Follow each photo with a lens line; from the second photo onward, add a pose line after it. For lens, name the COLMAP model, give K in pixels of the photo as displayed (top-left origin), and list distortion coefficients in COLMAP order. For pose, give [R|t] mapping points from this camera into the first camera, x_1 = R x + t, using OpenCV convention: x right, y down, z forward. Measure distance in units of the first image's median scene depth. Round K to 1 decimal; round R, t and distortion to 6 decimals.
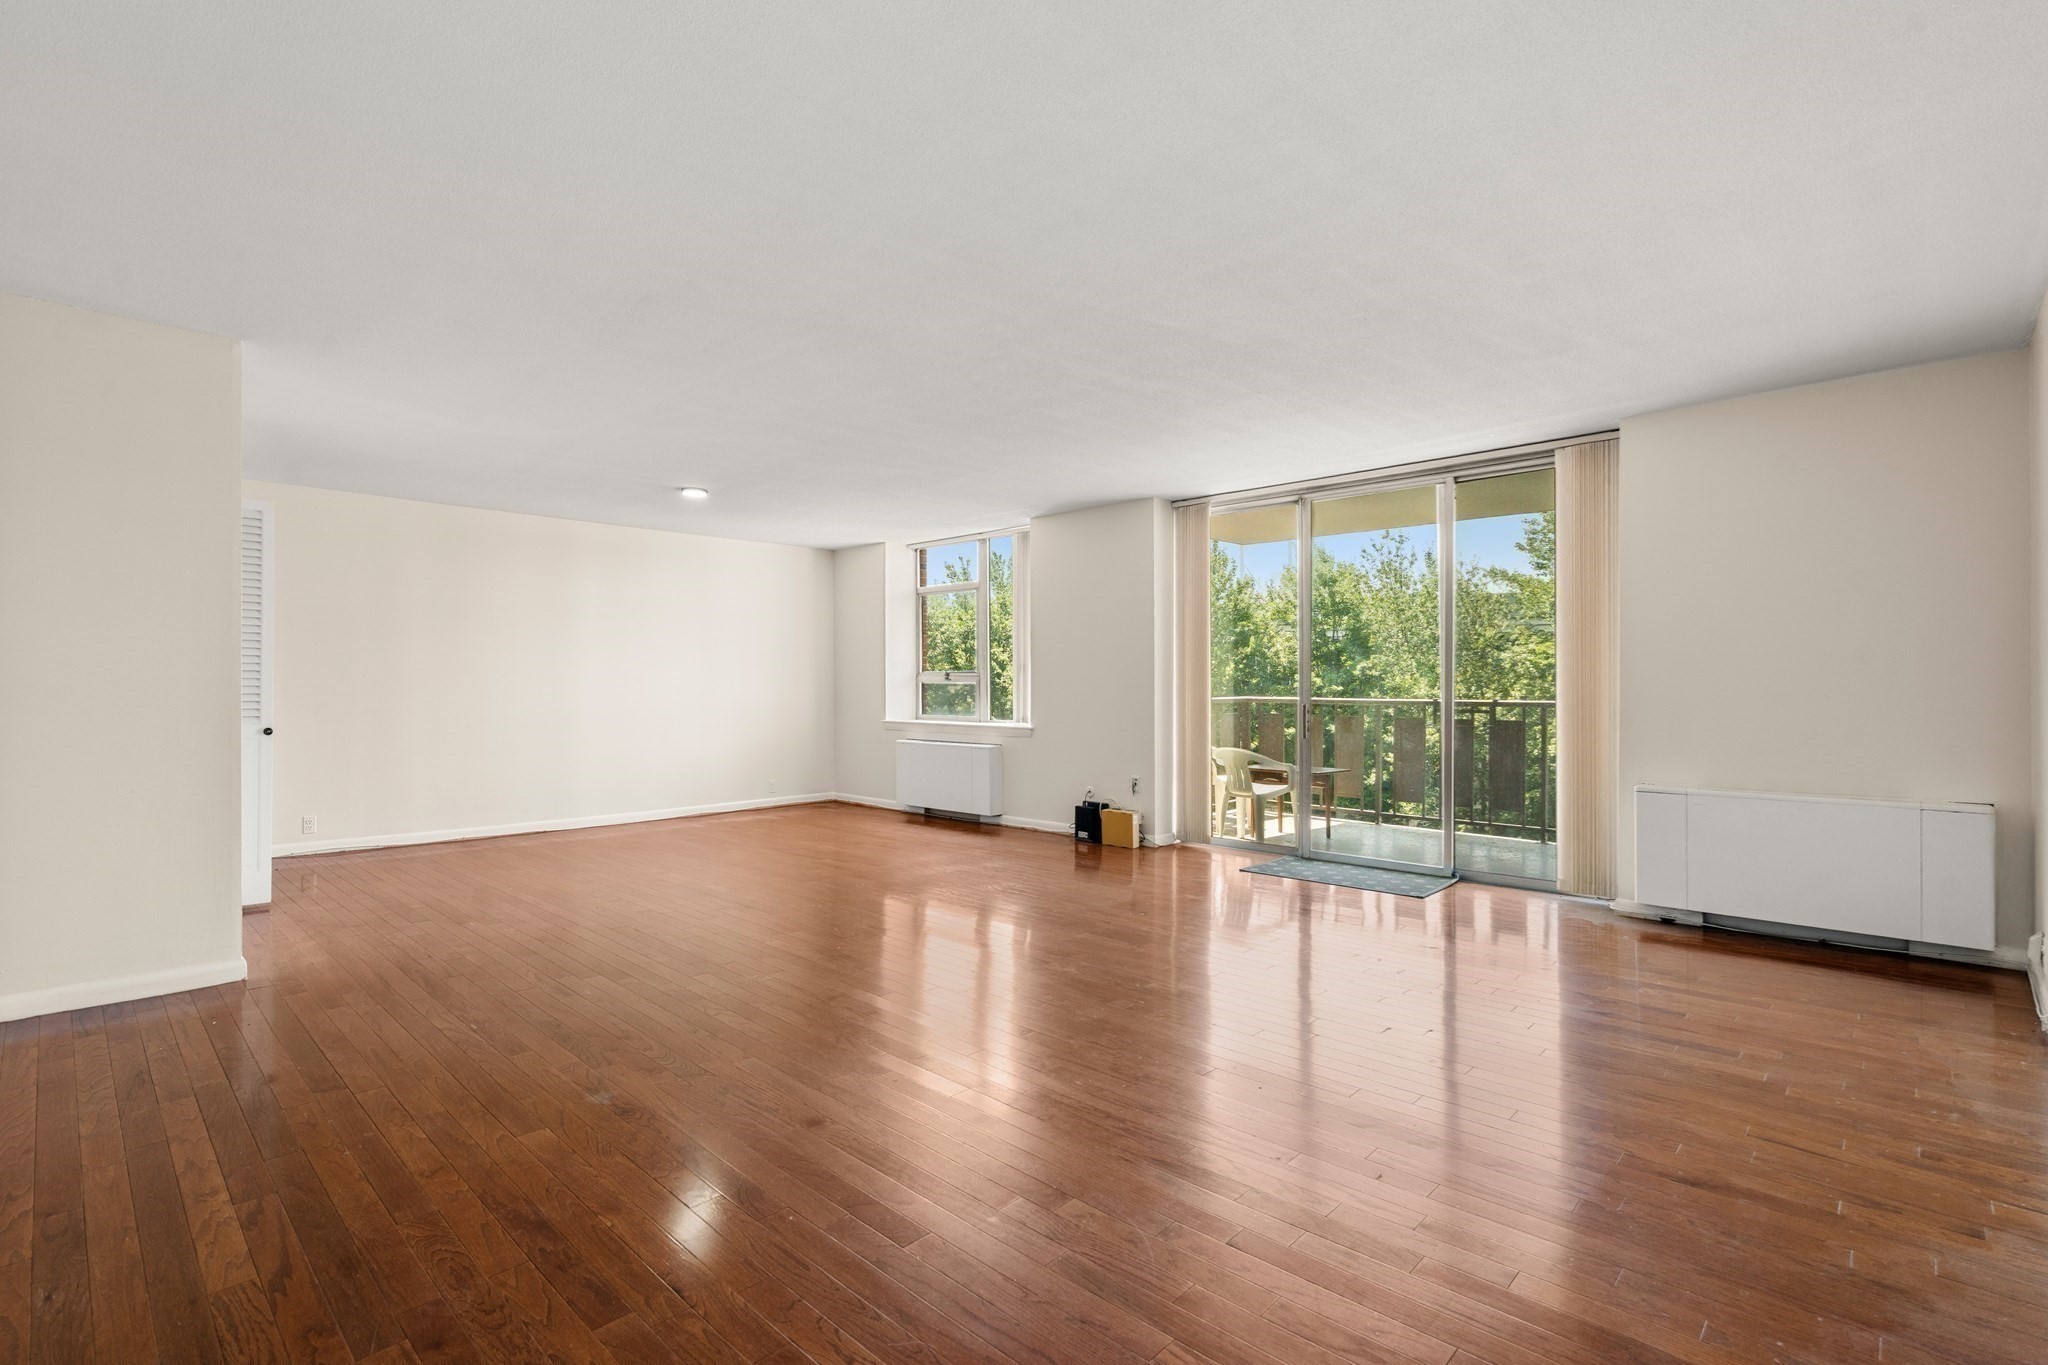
lens RADIAL K [[926.2, 0, 1019.3], [0, 926.2, 701.1], [0, 0, 1]] dist [0.002033, 0.000265]
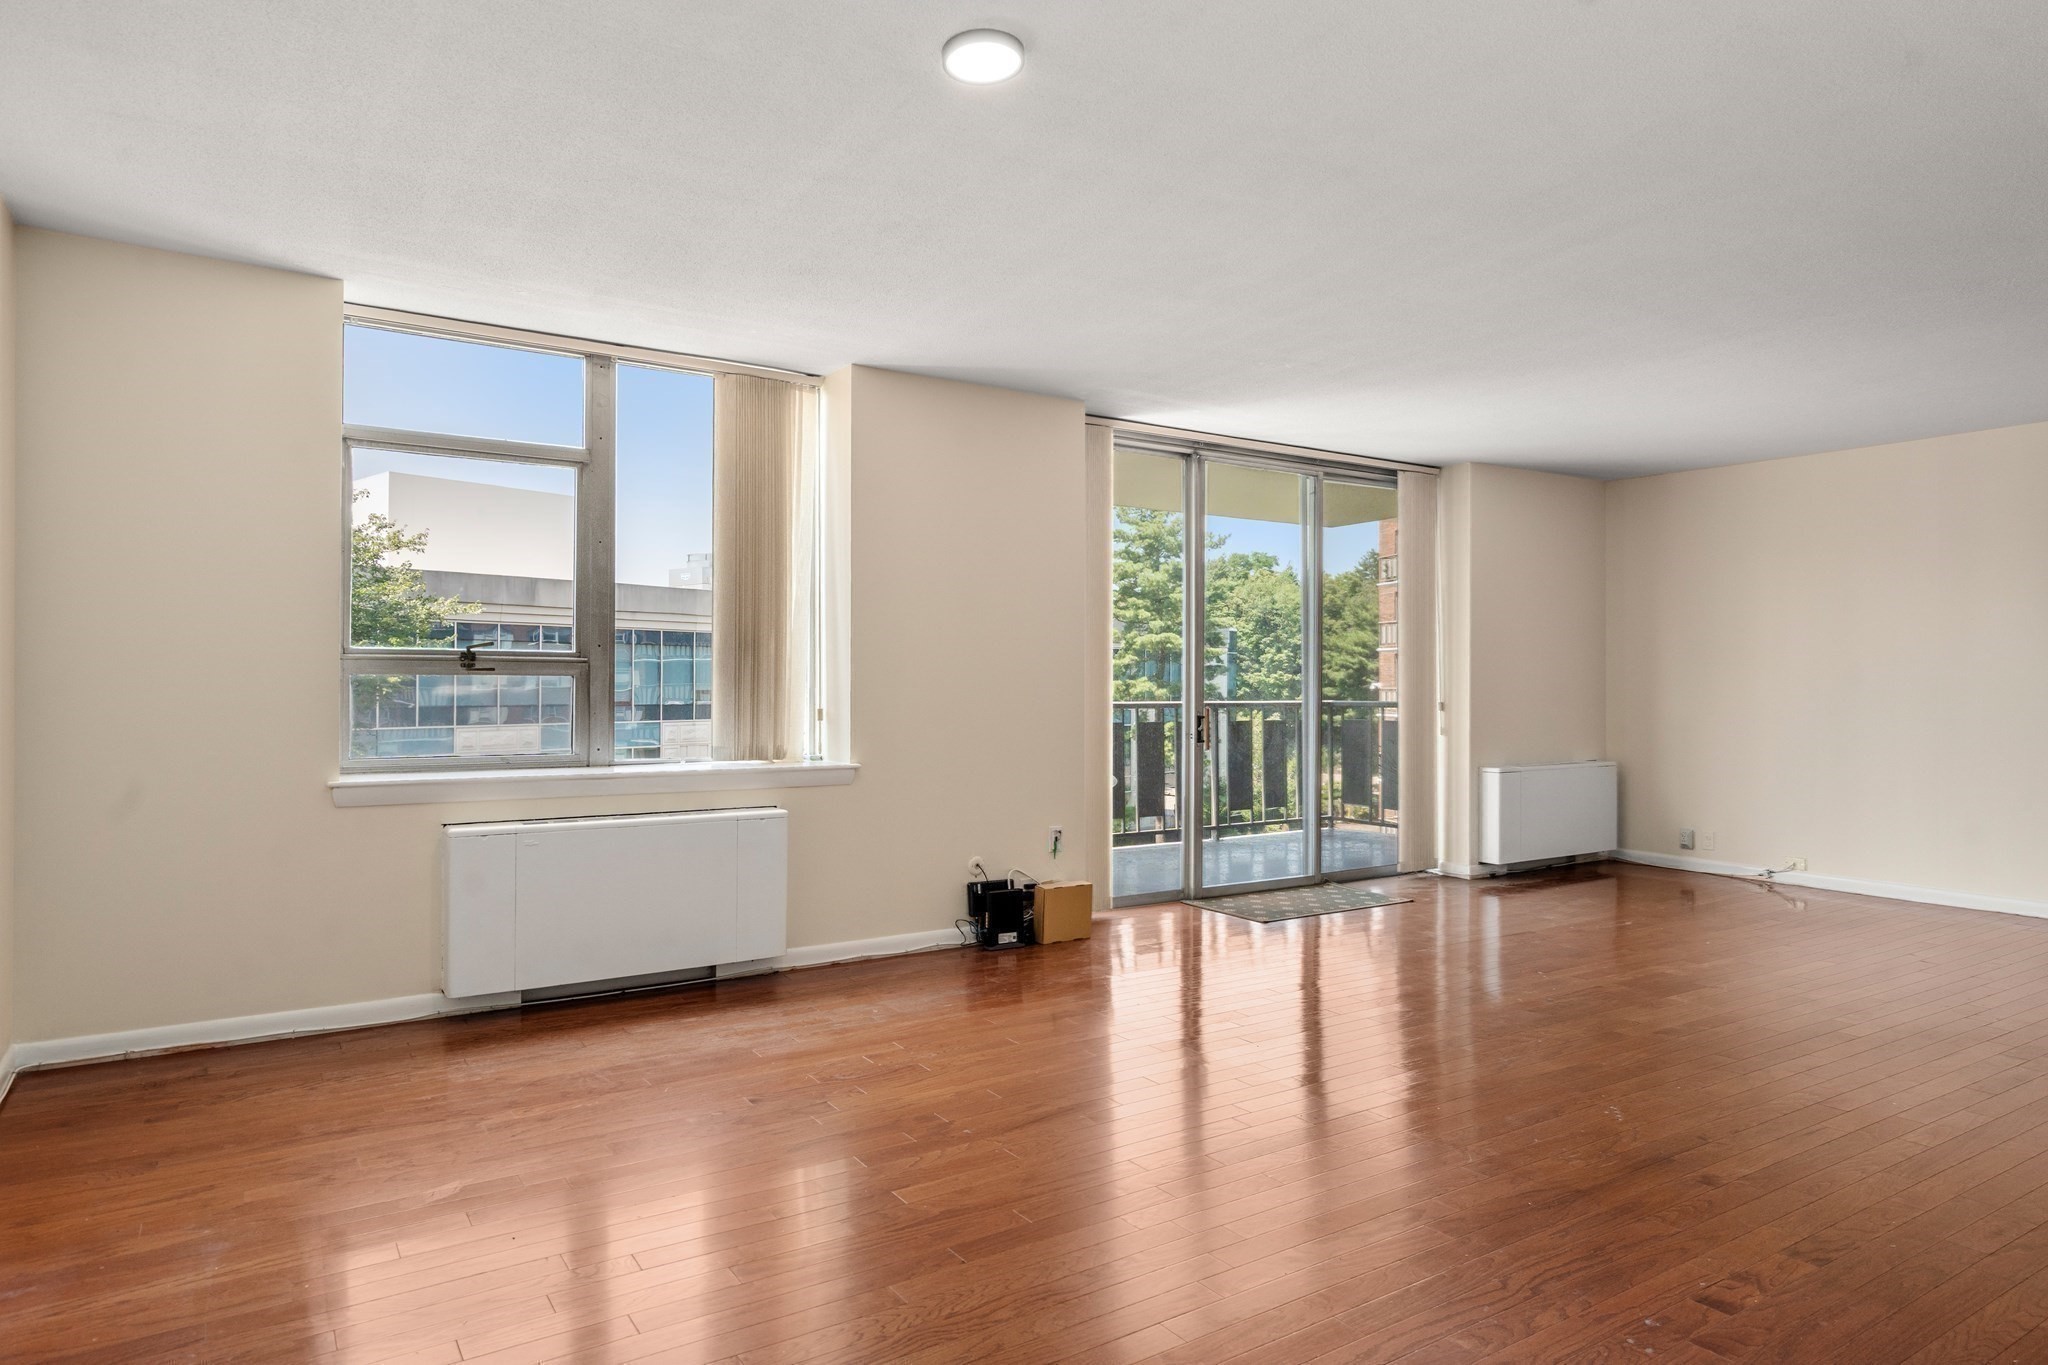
lens RADIAL K [[1189.4, 0, 1024.0], [0, 1189.4, 682.5], [0, 0, 1]] dist [0.036997, -0.000066]
pose [[0.242474, -0.004397, 0.970148, -0.683095], [0.009690, 0.999951, 0.002110, -0.020871], [-0.970110, 0.008889, 0.242505, 0.824483]]
